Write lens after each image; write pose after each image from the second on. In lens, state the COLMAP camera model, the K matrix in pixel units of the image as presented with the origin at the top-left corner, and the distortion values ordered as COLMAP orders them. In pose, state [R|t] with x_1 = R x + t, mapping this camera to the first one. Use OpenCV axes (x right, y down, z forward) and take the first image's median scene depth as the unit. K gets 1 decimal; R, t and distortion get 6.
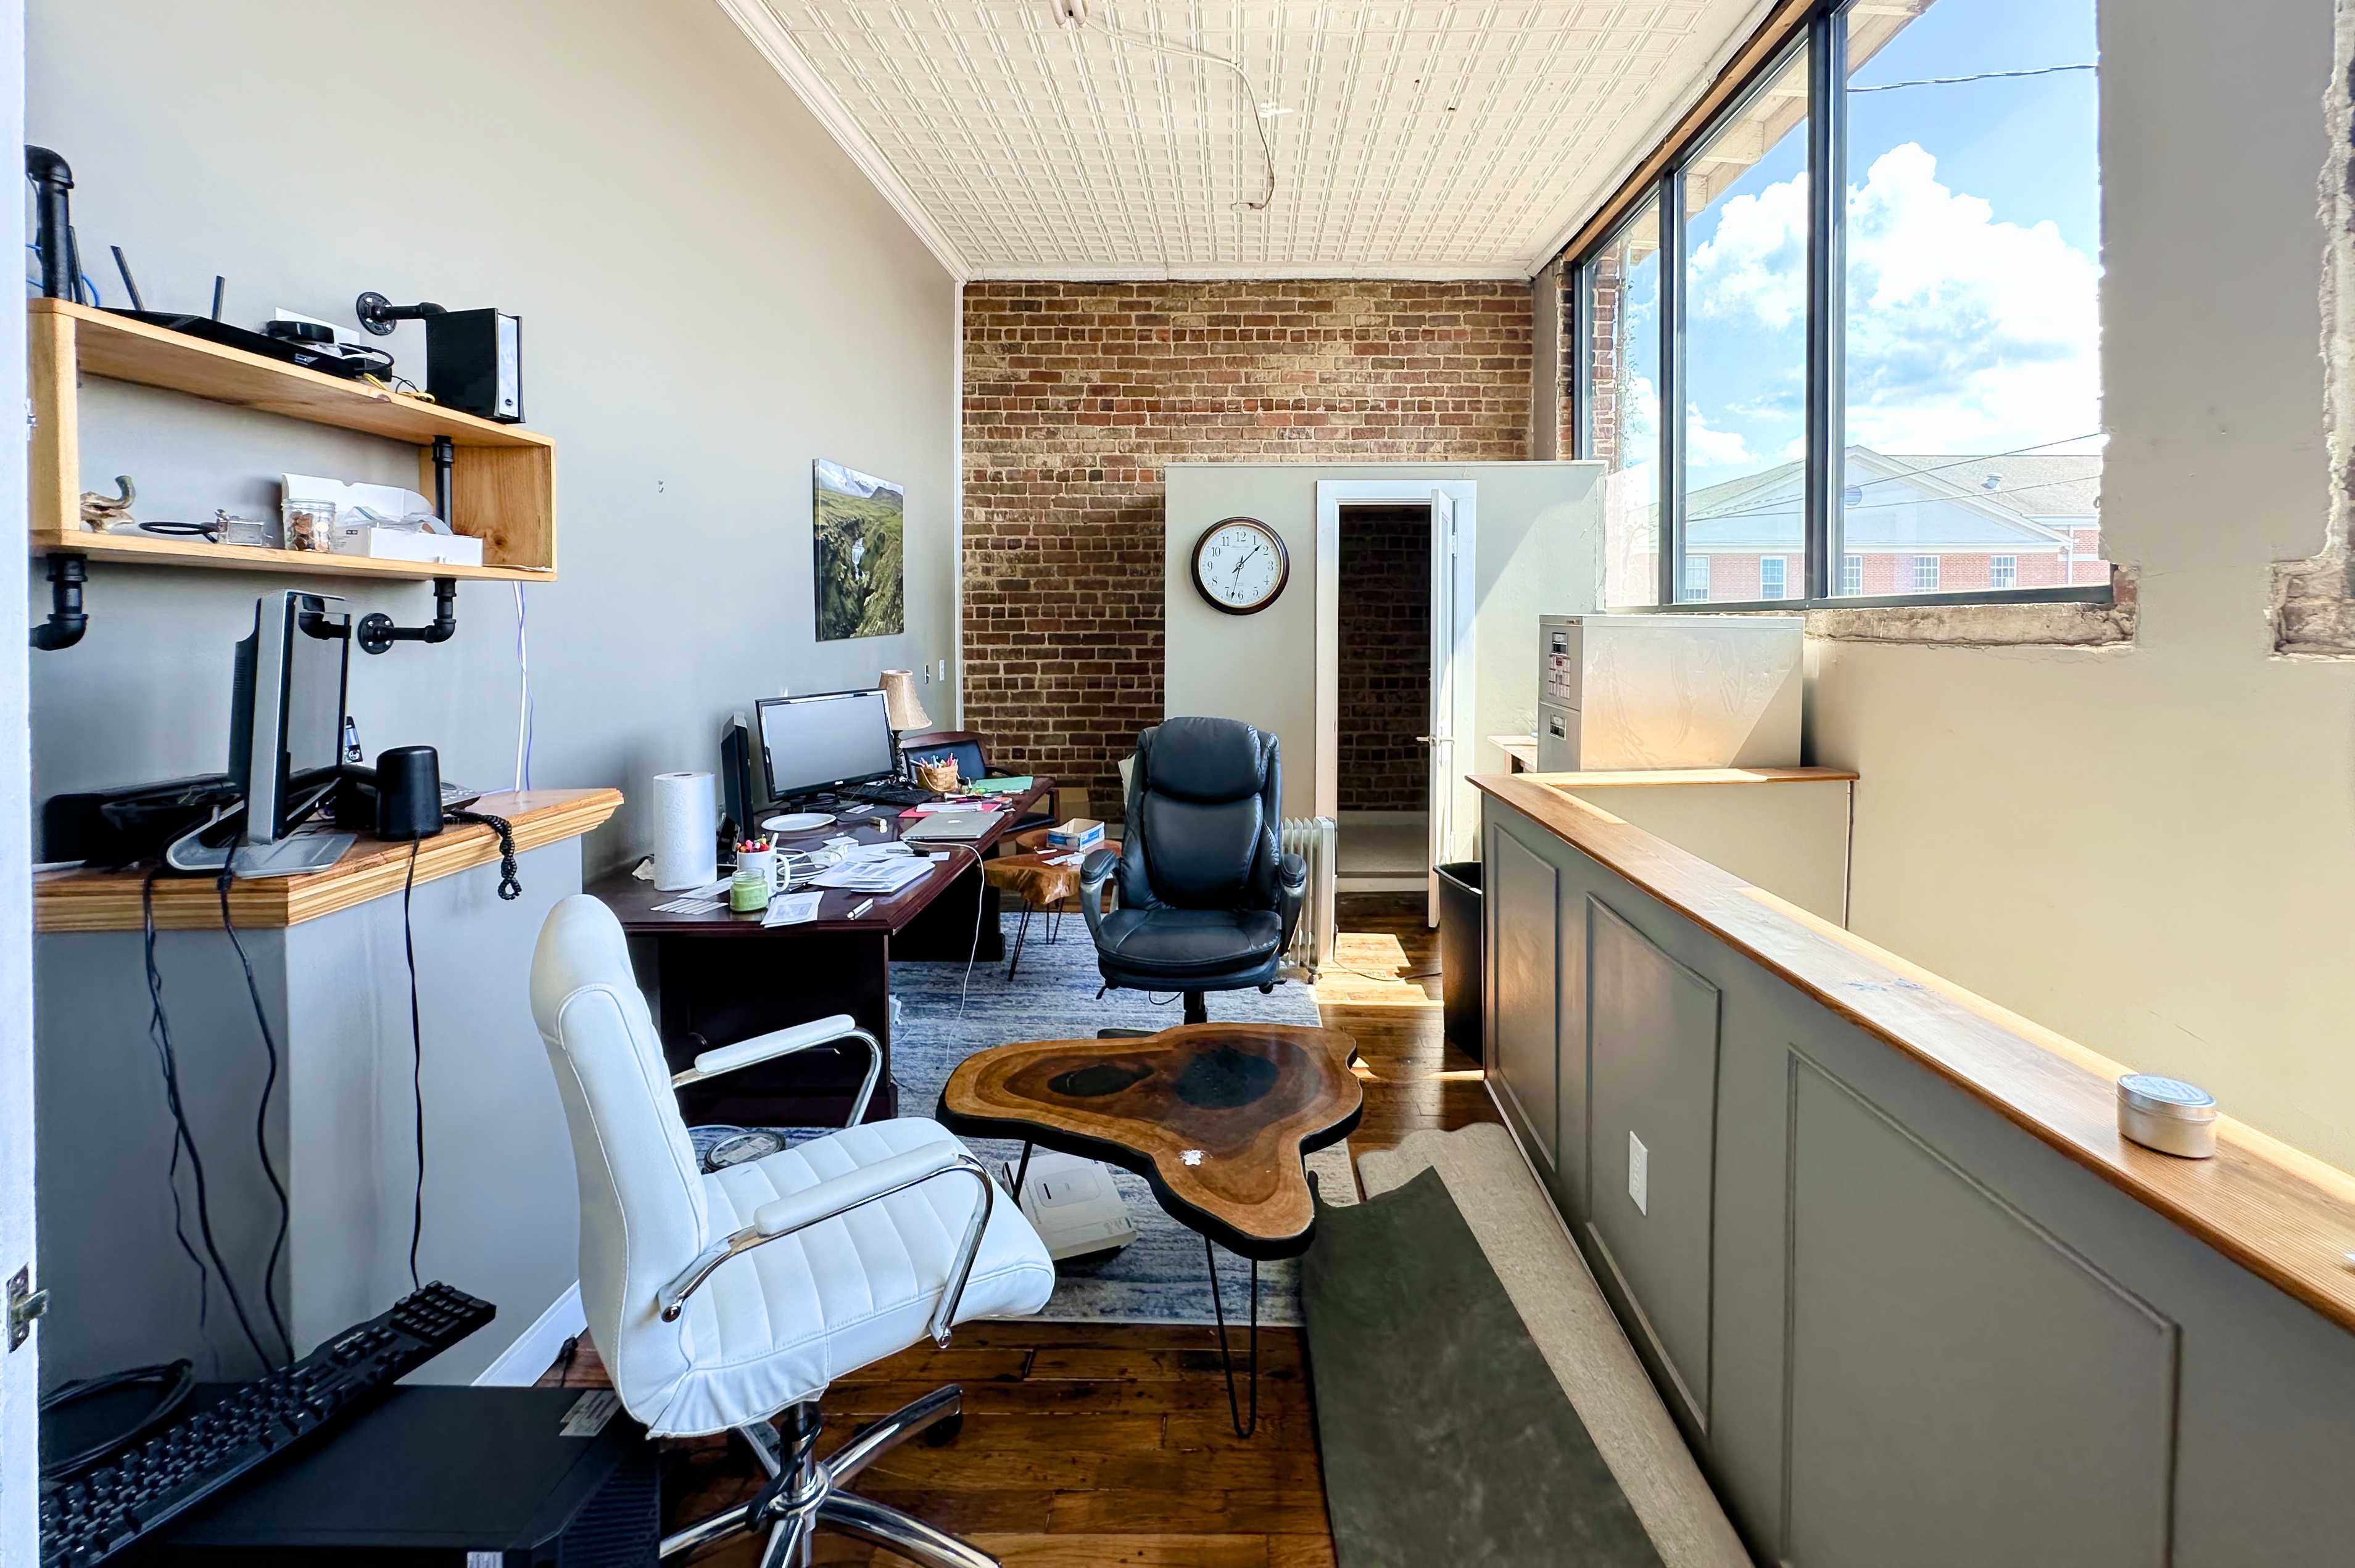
lens RADIAL K [[1026.7, 0, 1234.4], [0, 1026.7, 648.4], [0, 0, 1]] dist [-0.001244, -0.000866]
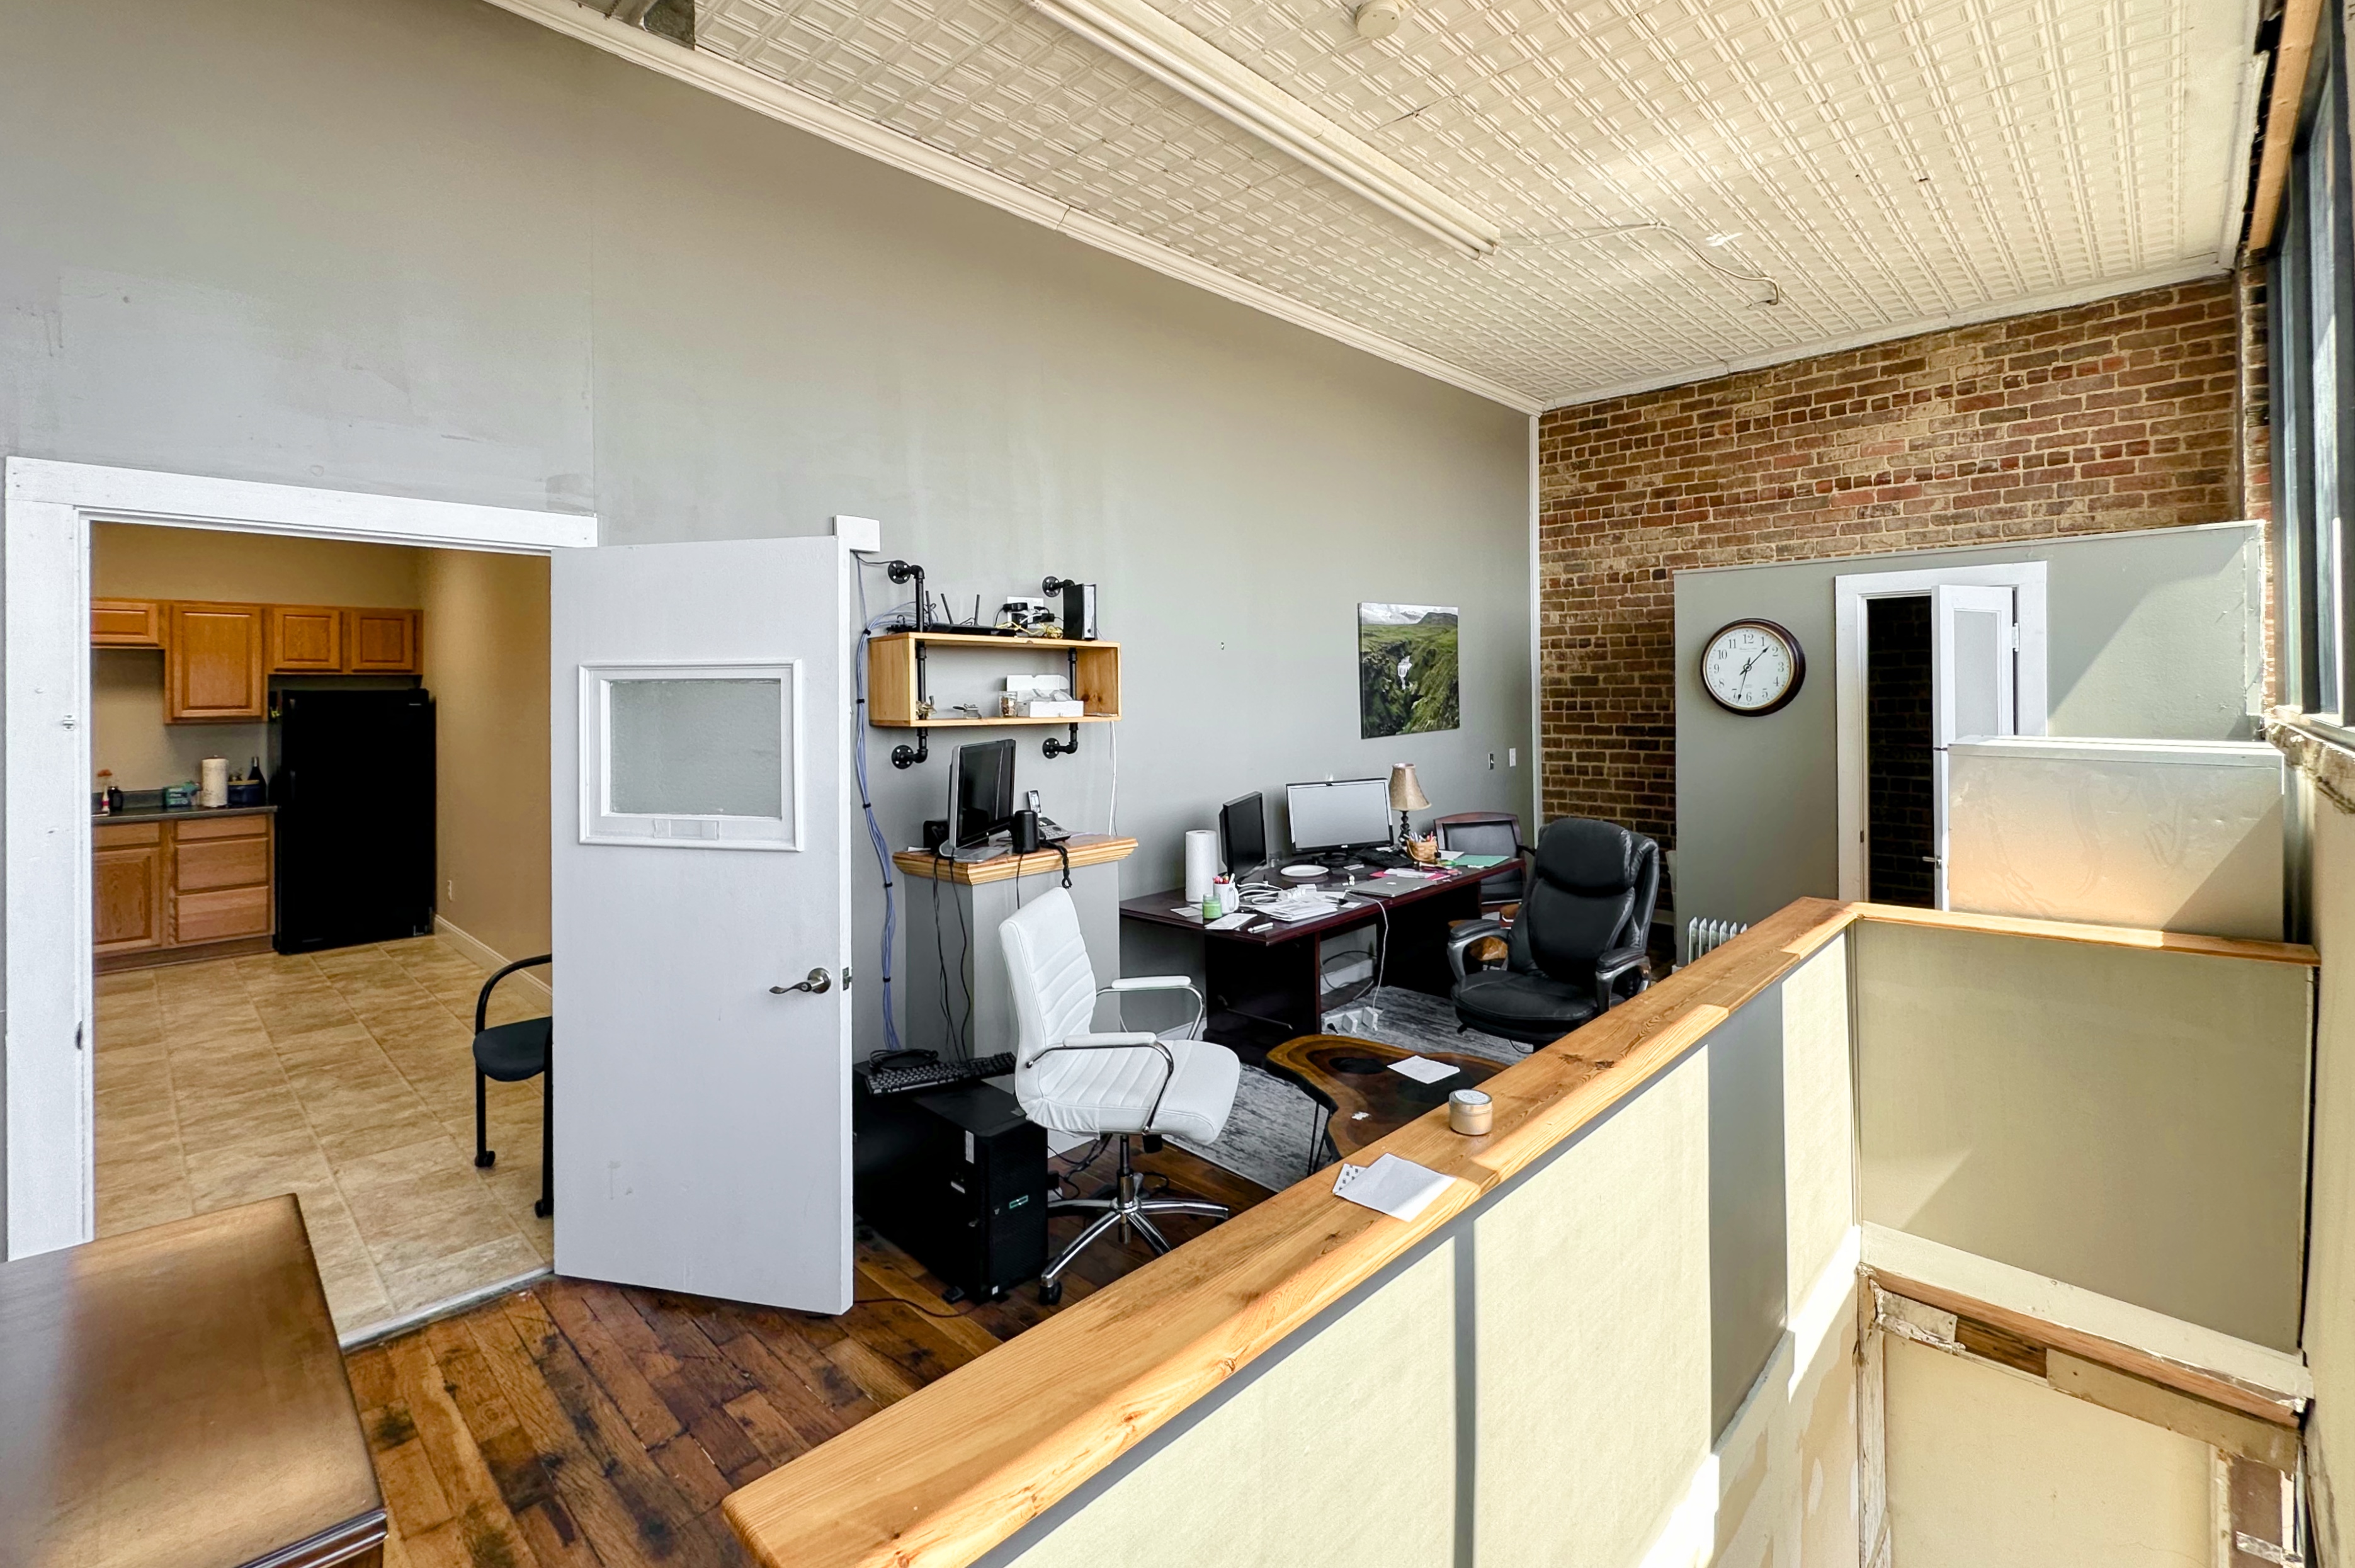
lens RADIAL K [[1026.8, 0, 1181.9], [0, 1026.8, 695.1], [0, 0, 1]] dist [-0.001244, -0.000866]
pose [[0.713140, -0.007396, -0.700983, 0.257815], [-0.002620, 0.999909, -0.013215, -0.032141], [0.701017, 0.011261, 0.713055, -0.084039]]
